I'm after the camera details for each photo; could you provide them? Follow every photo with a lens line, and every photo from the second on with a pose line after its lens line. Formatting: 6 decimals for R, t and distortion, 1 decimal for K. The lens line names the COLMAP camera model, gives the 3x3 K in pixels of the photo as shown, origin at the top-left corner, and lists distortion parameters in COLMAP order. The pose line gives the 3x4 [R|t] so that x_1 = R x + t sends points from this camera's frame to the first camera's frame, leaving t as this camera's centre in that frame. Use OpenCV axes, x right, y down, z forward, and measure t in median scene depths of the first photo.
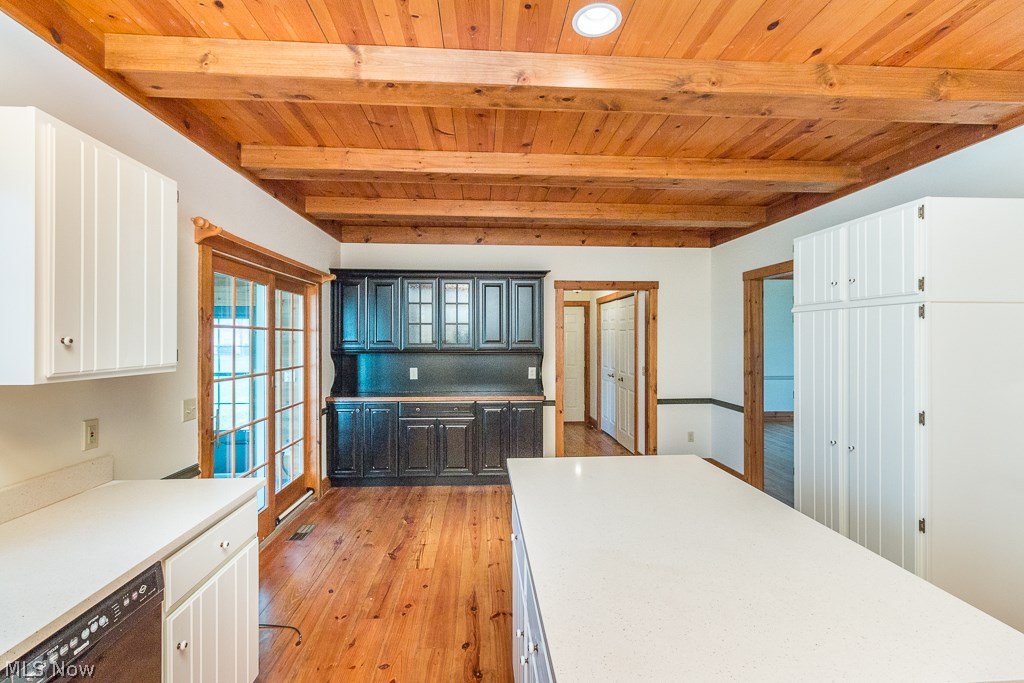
lens RADIAL K [[470.0, 0, 512.7], [0, 470.0, 338.8], [0, 0, 1]] dist [0.000380, 0.000454]
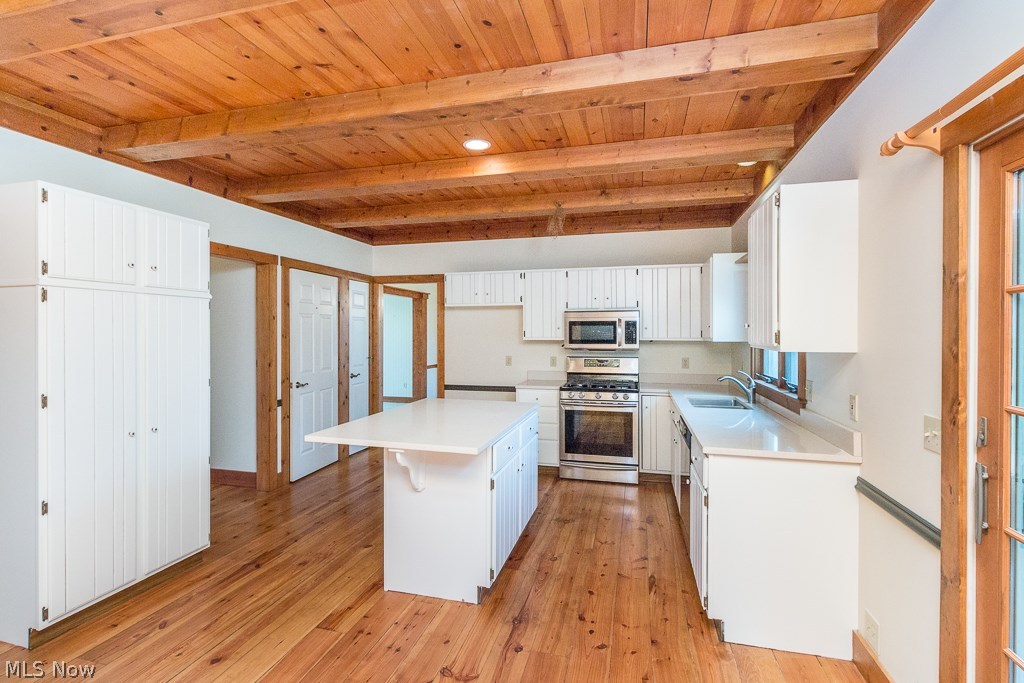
lens RADIAL K [[470.0, 0, 512.7], [0, 470.0, 338.8], [0, 0, 1]] dist [0.000380, 0.000454]
pose [[-0.947027, -0.005781, 0.321101, -0.364901], [0.002492, 0.999676, 0.025349, 0.009031], [-0.321144, 0.024807, -0.946706, 1.771707]]
